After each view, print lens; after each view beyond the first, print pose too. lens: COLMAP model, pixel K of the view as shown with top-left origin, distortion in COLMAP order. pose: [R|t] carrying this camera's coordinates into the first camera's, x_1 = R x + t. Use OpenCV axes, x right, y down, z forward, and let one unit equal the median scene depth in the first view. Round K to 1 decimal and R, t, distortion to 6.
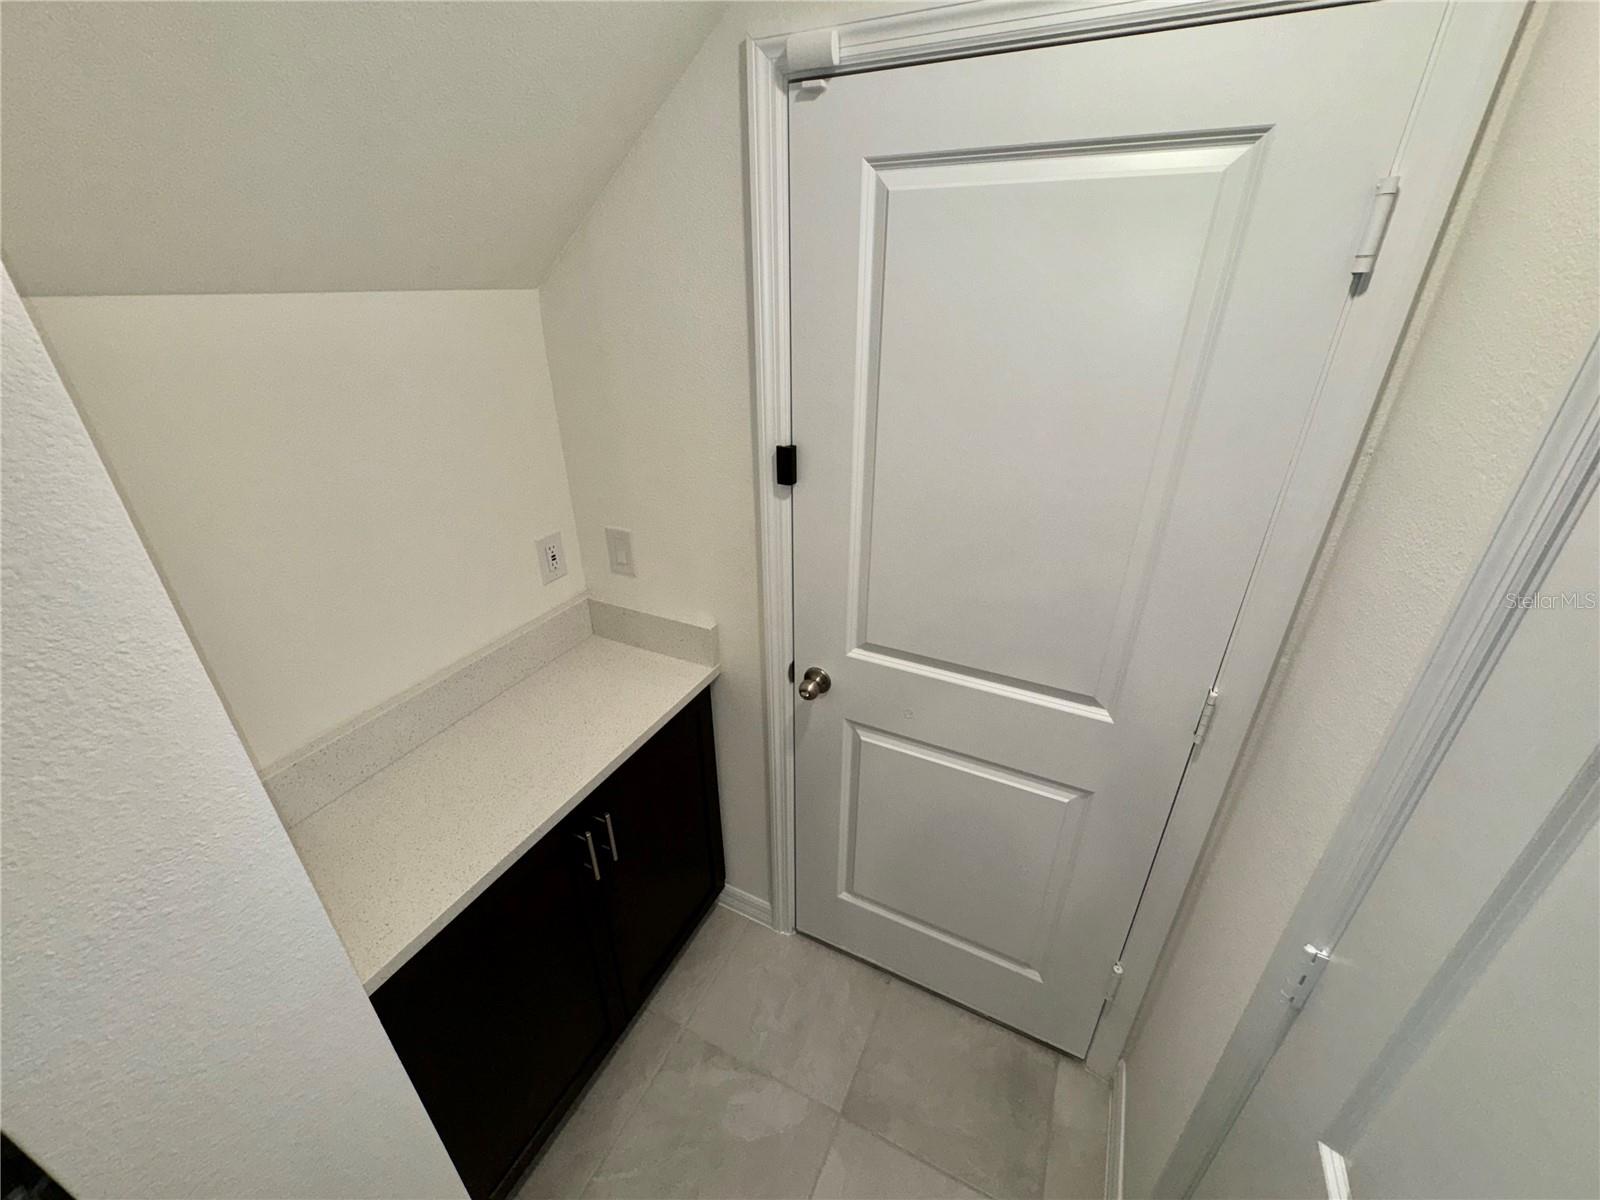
lens RADIAL K [[640.3, 0, 799.8], [0, 640.3, 597.0], [0, 0, 1]] dist [-0.003059, -0.000231]
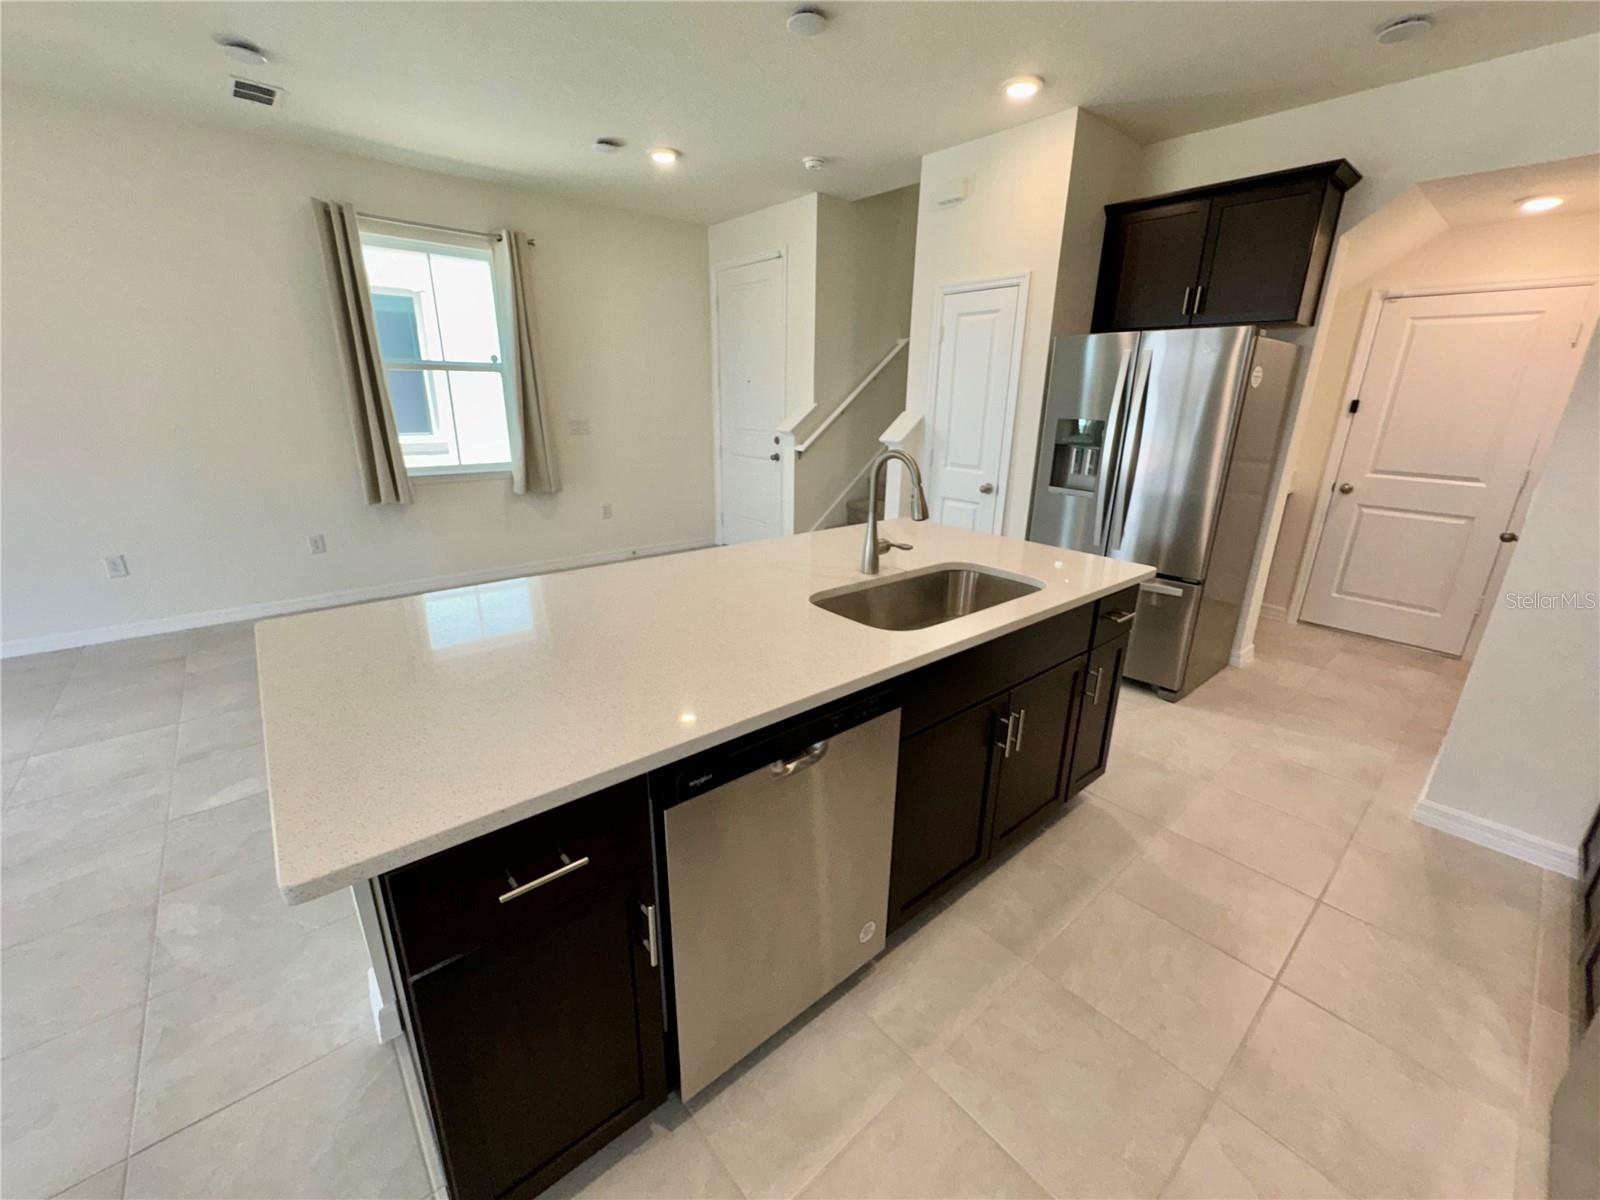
lens RADIAL K [[640.3, 0, 799.8], [0, 640.3, 597.0], [0, 0, 1]] dist [-0.003059, -0.000231]
pose [[0.923839, 0.137314, -0.357304, -1.249115], [-0.193502, 0.972922, -0.126415, 1.576290], [0.330270, 0.185926, 0.925394, -2.536943]]
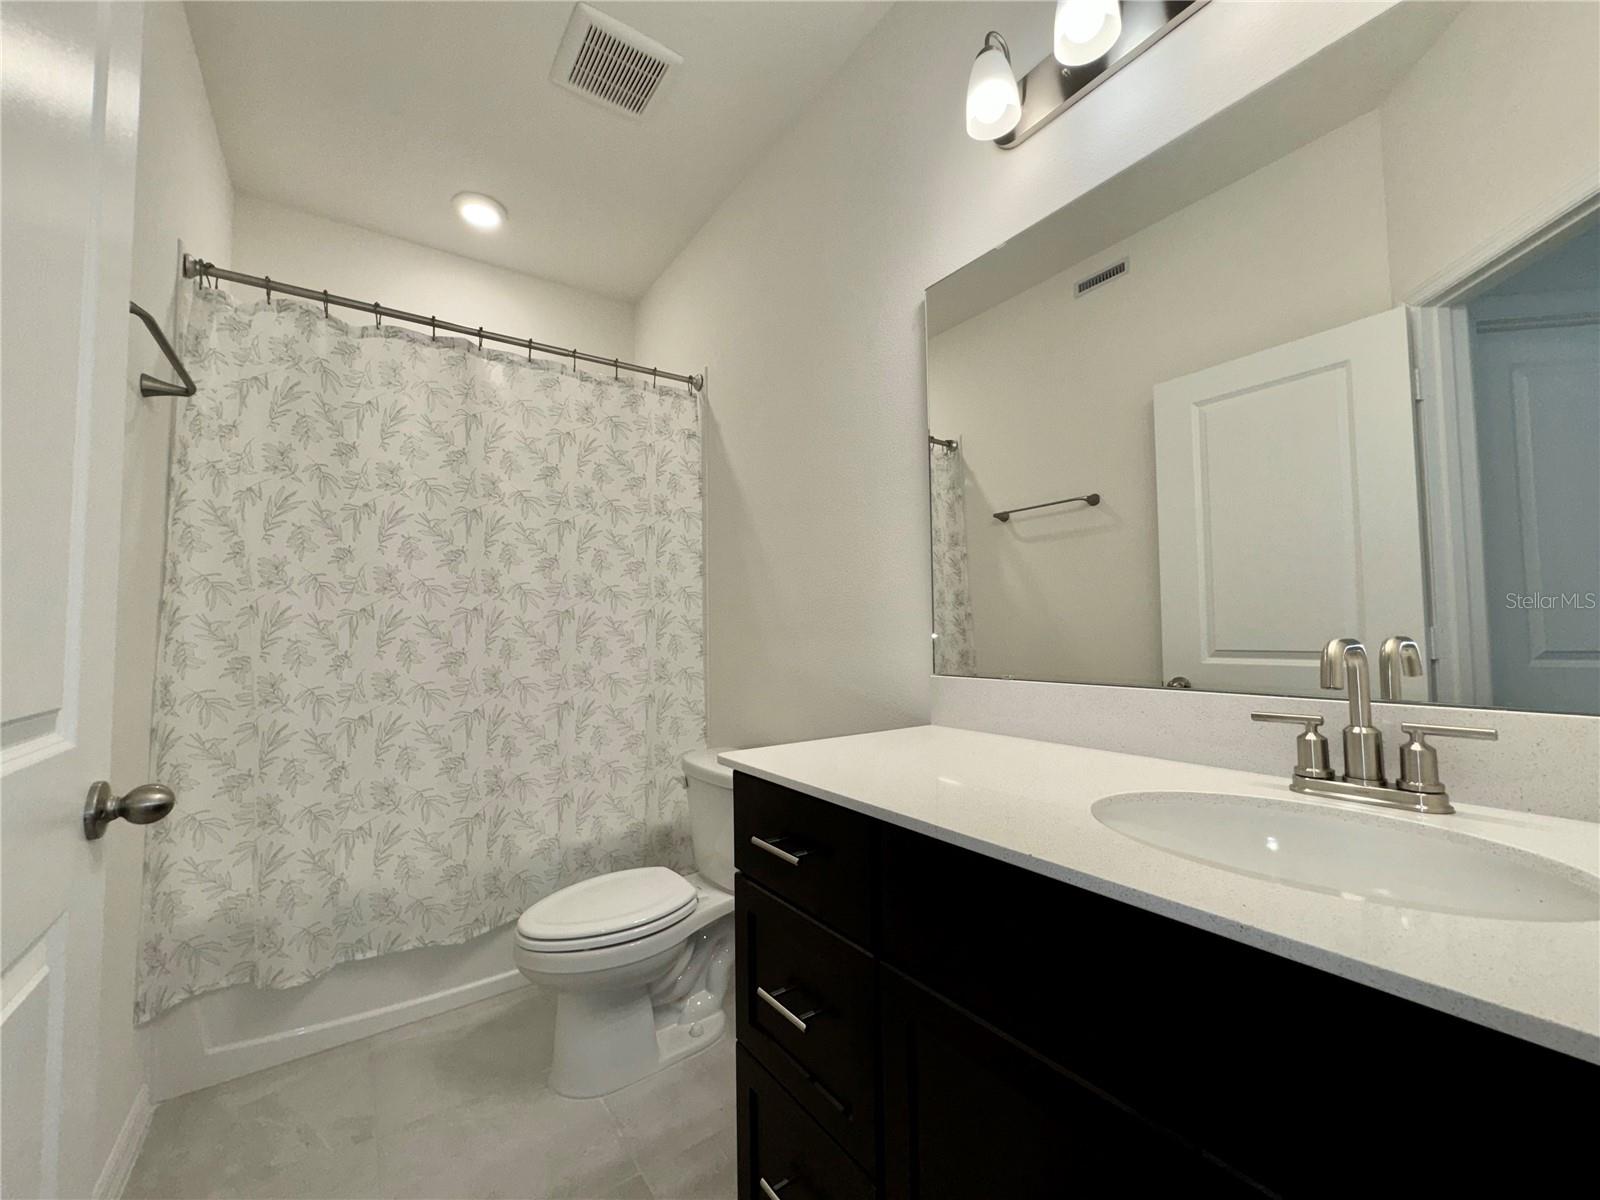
lens RADIAL K [[640.3, 0, 799.8], [0, 640.3, 597.0], [0, 0, 1]] dist [-0.003059, -0.000231]
pose [[0.881297, -0.028109, -0.471726, -0.051386], [-0.207650, 0.873660, -0.440000, 0.867436], [0.424496, 0.485725, 0.764117, -0.701460]]
